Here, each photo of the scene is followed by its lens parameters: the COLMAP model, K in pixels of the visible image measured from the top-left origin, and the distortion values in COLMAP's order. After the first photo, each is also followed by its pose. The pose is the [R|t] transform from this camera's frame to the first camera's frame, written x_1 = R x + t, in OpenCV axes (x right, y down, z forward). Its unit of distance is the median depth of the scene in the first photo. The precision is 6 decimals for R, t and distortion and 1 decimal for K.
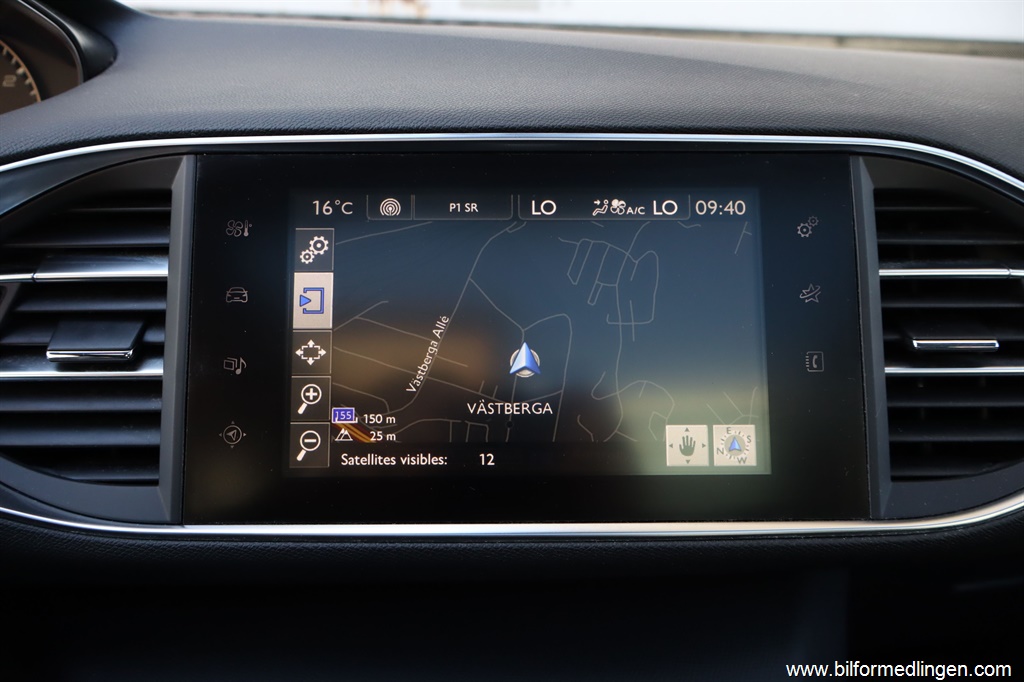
lens RADIAL K [[870.1, 0, 512.0], [0, 870.1, 341.0], [0, 0, 1]] dist [0.096194, 0.007984]
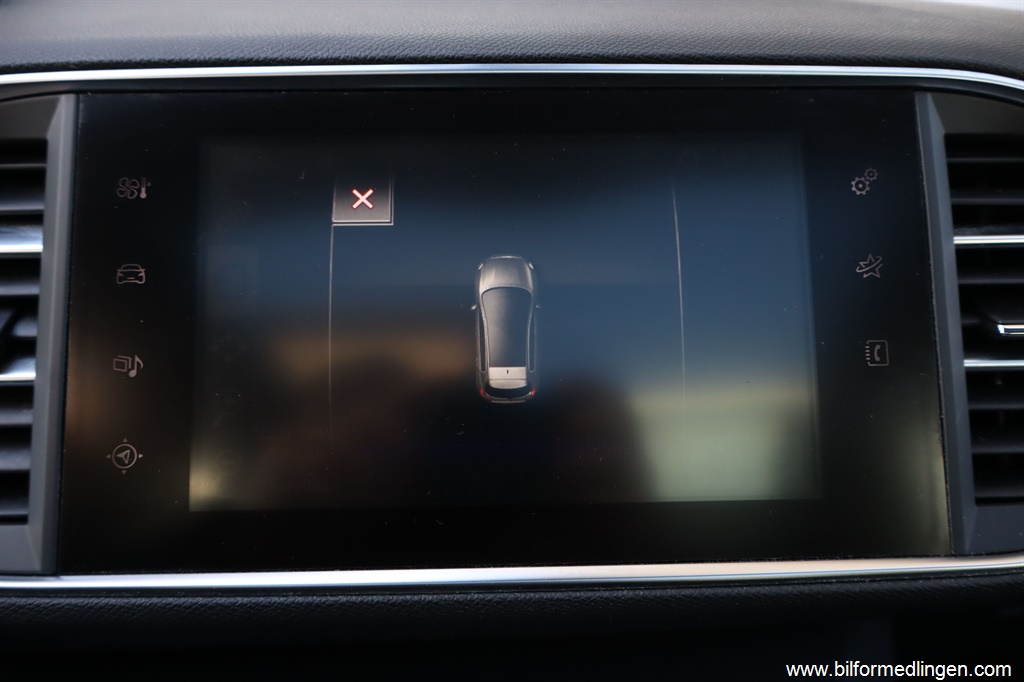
lens RADIAL K [[845.8, 0, 512.0], [0, 845.8, 341.0], [0, 0, 1]] dist [0.048276, -0.000594]
pose [[0.999793, -0.009678, 0.017884, 0.006597], [0.009788, 0.999934, -0.006038, 0.013977], [-0.017825, 0.006212, 0.999822, 0.246530]]
